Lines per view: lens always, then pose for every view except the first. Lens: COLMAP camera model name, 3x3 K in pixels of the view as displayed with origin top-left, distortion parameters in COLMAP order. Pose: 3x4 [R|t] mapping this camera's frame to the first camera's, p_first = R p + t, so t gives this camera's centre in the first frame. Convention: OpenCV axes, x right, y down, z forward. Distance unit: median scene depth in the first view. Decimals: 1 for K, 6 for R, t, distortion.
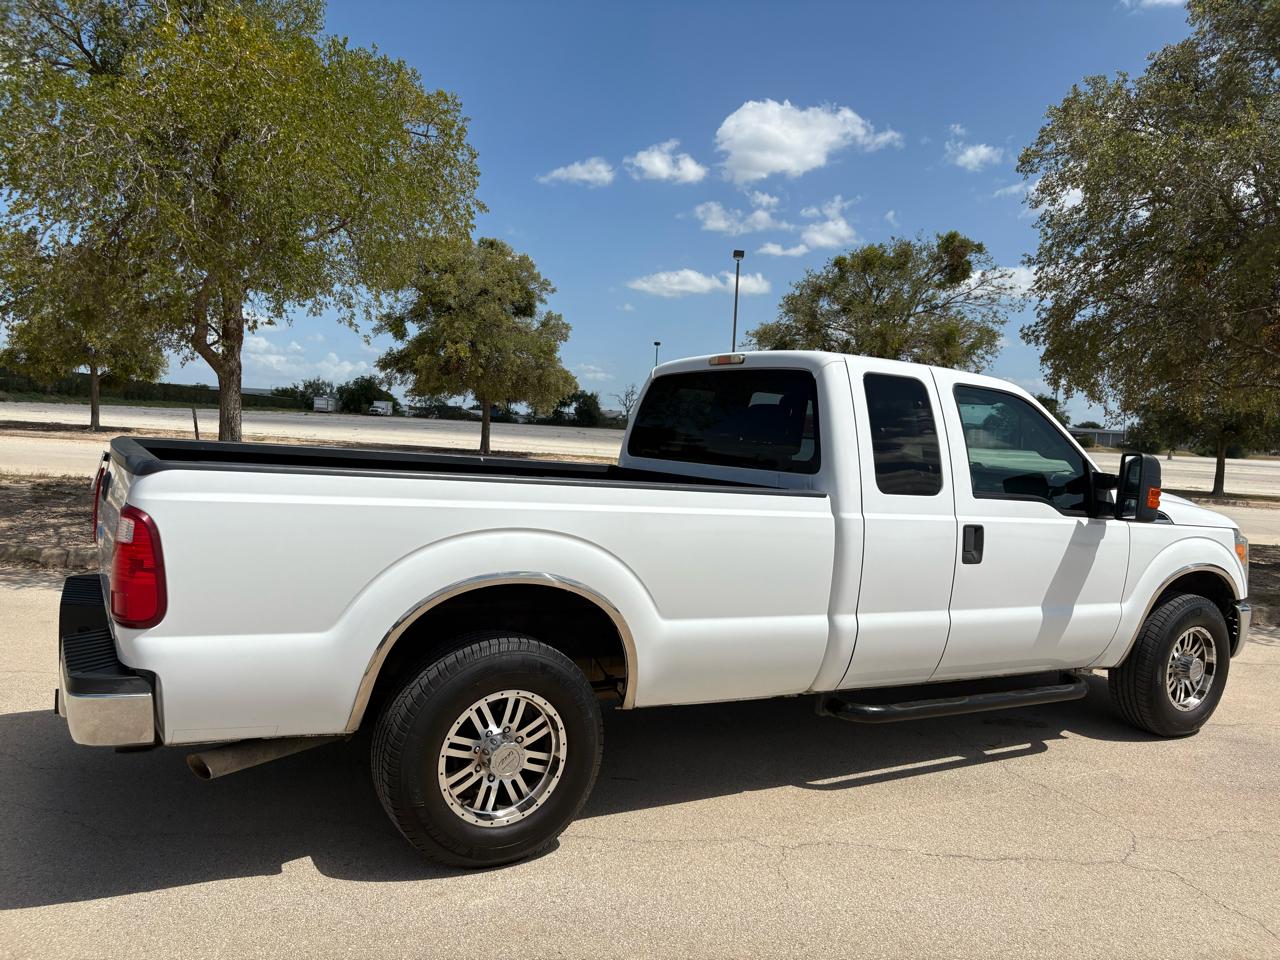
lens RADIAL K [[962.1, 0, 636.6], [0, 962.1, 481.8], [0, 0, 1]] dist [0.023362, -0.010237]
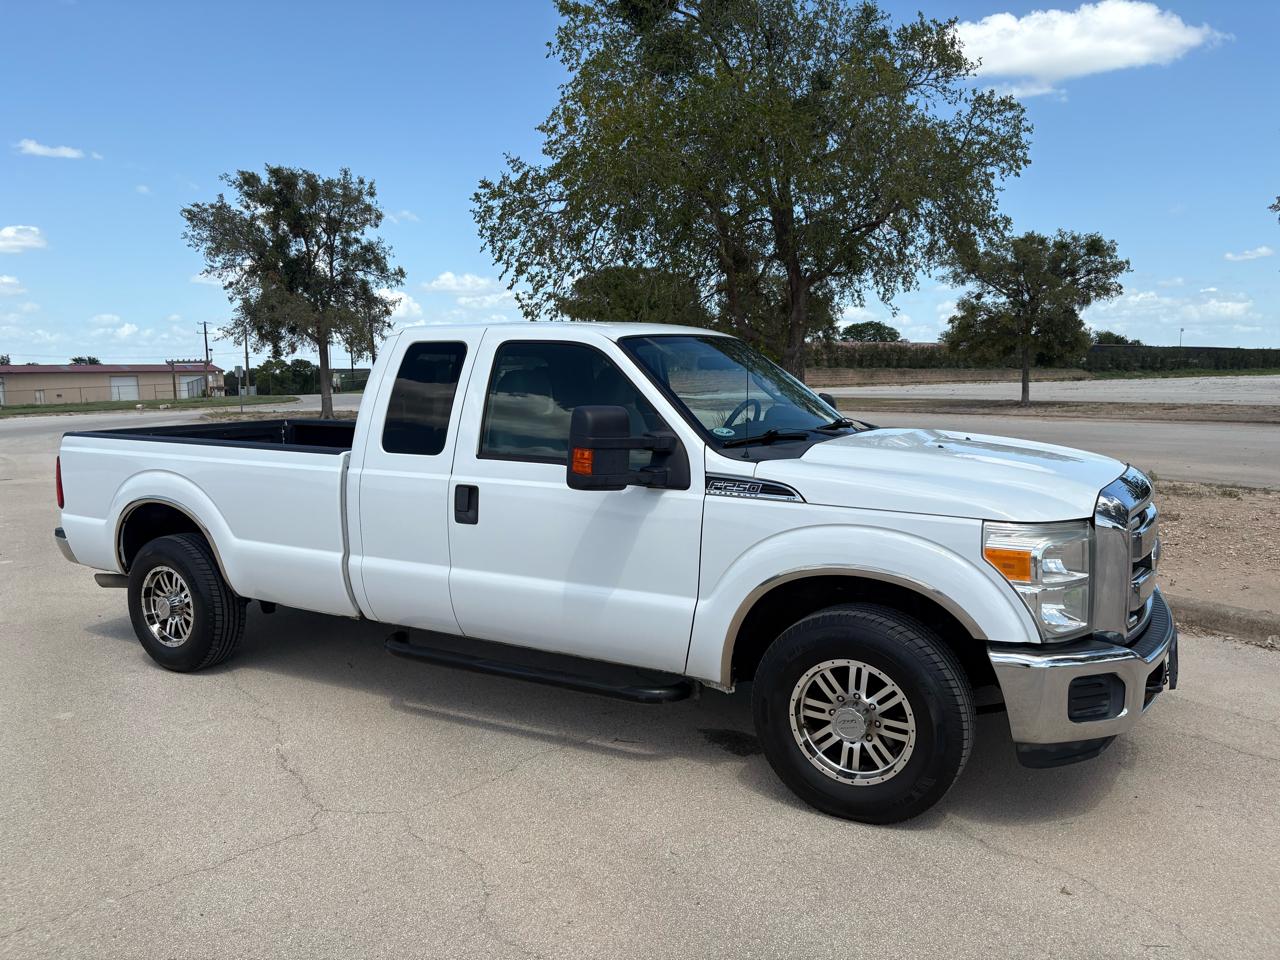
lens RADIAL K [[967.6, 0, 635.3], [0, 967.6, 482.9], [0, 0, 1]] dist [0.016011, -0.002619]
pose [[0.489563, 0.028178, -0.871513, 1.352625], [-0.003771, 0.999537, 0.030199, 0.012660], [0.871960, -0.011498, 0.489442, 0.690786]]
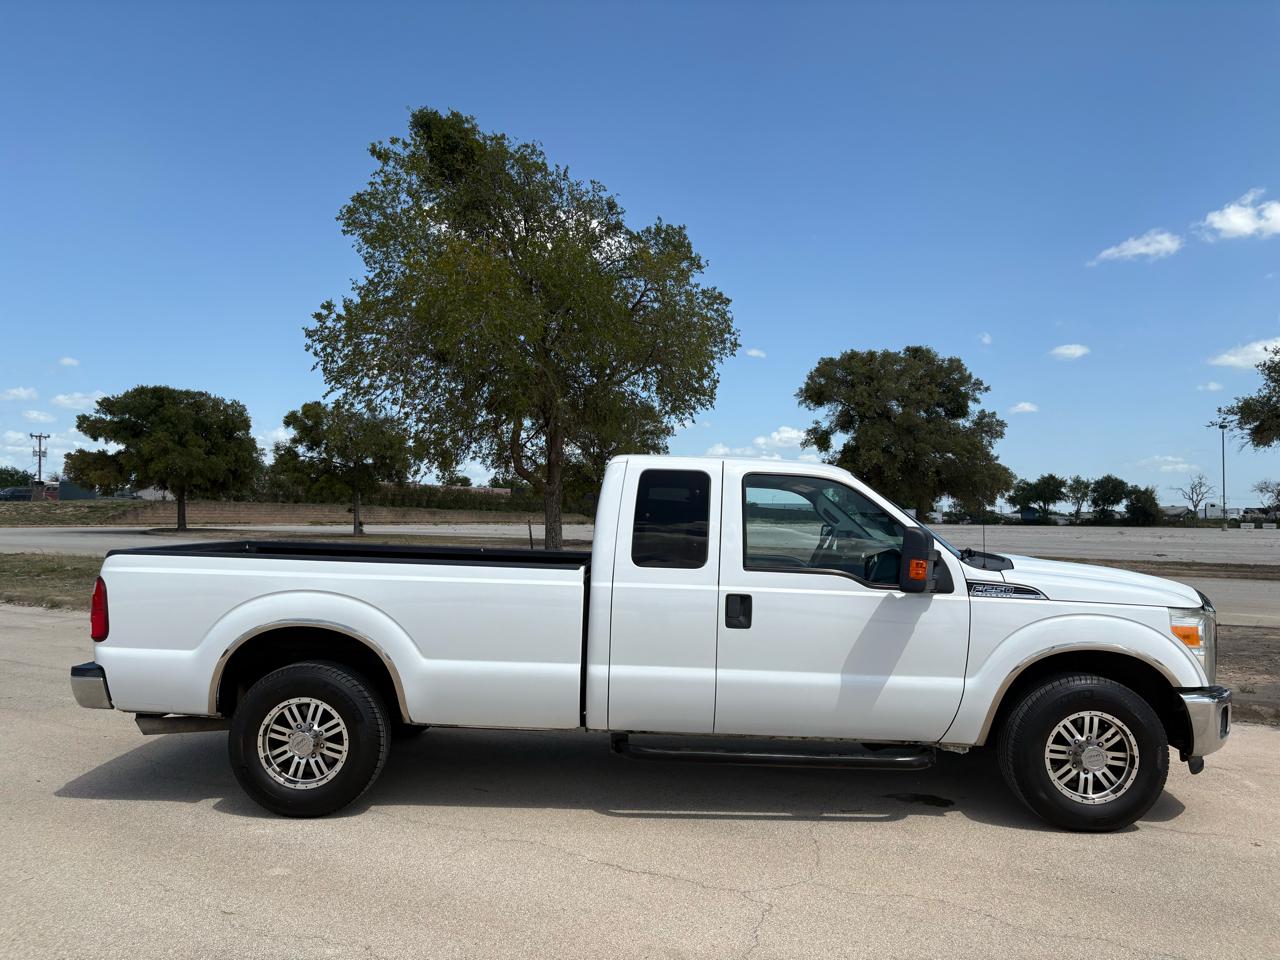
lens RADIAL K [[962.1, 0, 636.6], [0, 962.1, 481.8], [0, 0, 1]] dist [0.023362, -0.010237]
pose [[0.853773, -0.065274, -0.516537, 0.876773], [0.006934, 0.993447, -0.114079, 0.043282], [0.520599, 0.093816, 0.848631, -0.043271]]
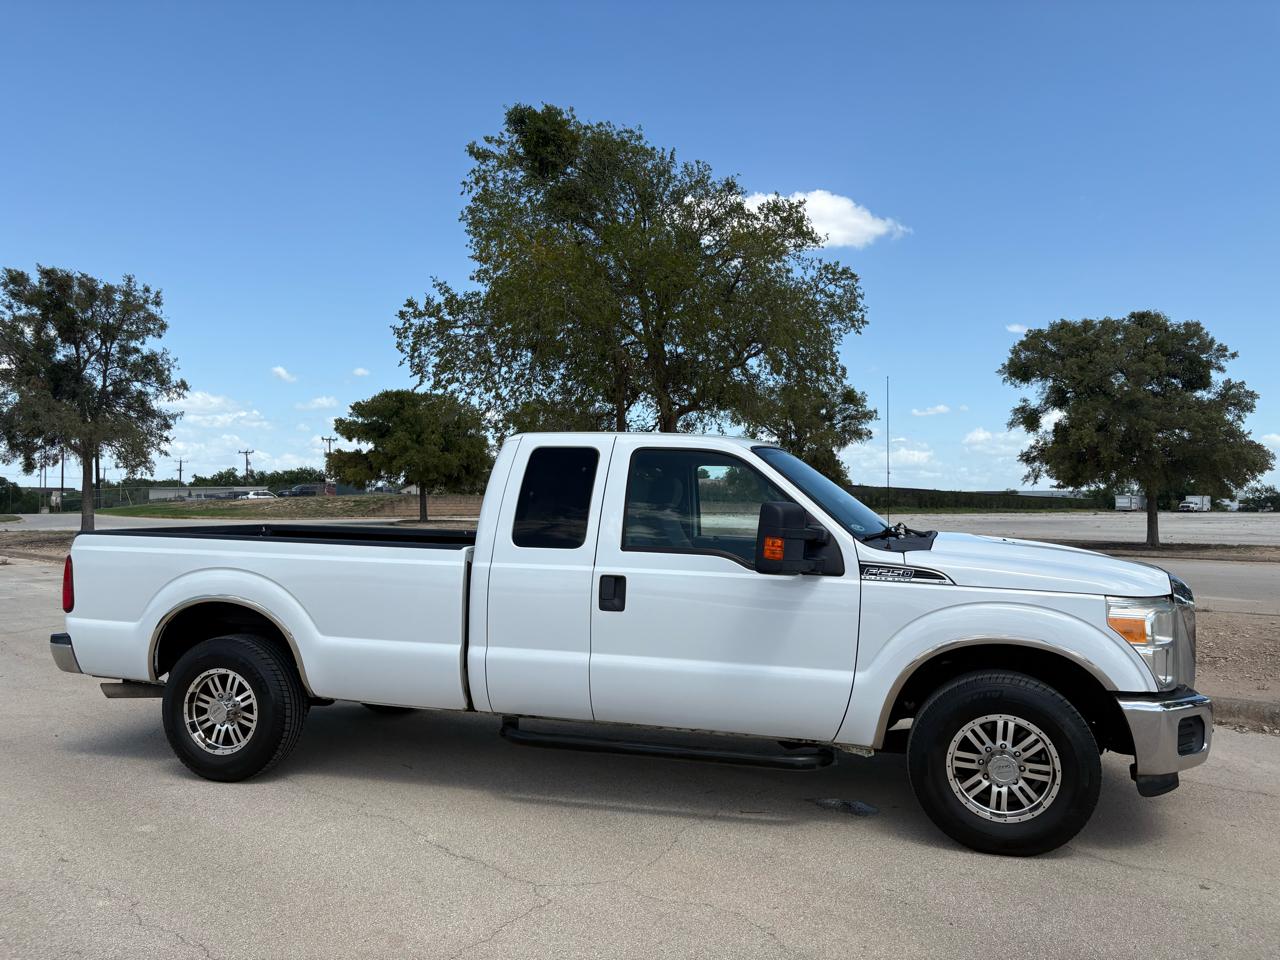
lens RADIAL K [[962.1, 0, 636.6], [0, 962.1, 481.8], [0, 0, 1]] dist [0.023362, -0.010237]
pose [[0.697387, -0.071995, -0.713069, 1.191227], [-0.004820, 0.994448, -0.105119, 0.055801], [0.716678, 0.076745, 0.693168, 0.272958]]
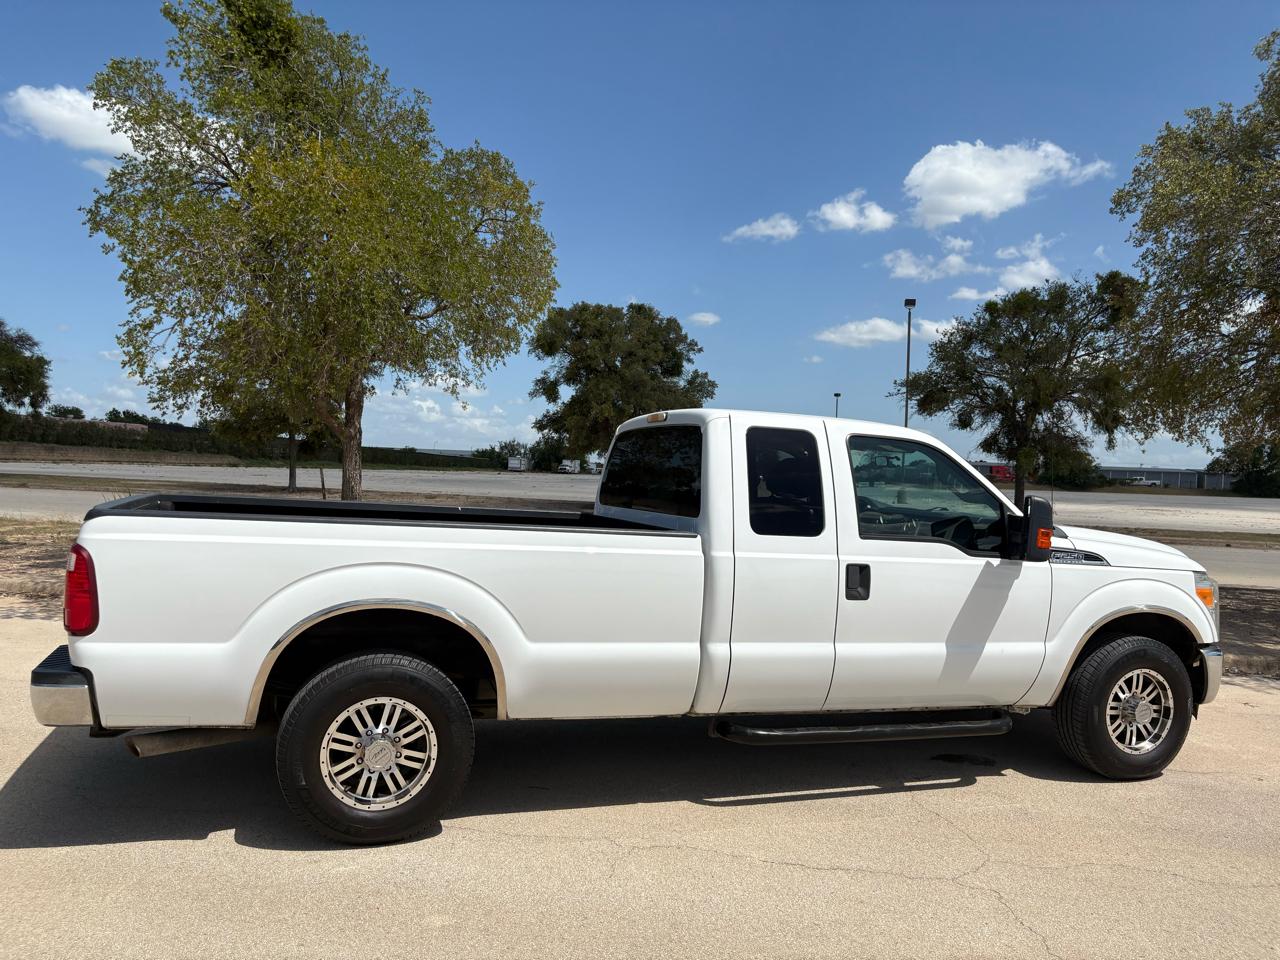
lens RADIAL K [[962.1, 0, 636.6], [0, 962.1, 481.8], [0, 0, 1]] dist [0.023362, -0.010237]
pose [[0.981517, -0.017399, -0.190583, 0.325361], [0.006578, 0.998337, -0.057264, 0.013626], [0.191262, 0.054952, 0.980000, -0.113191]]
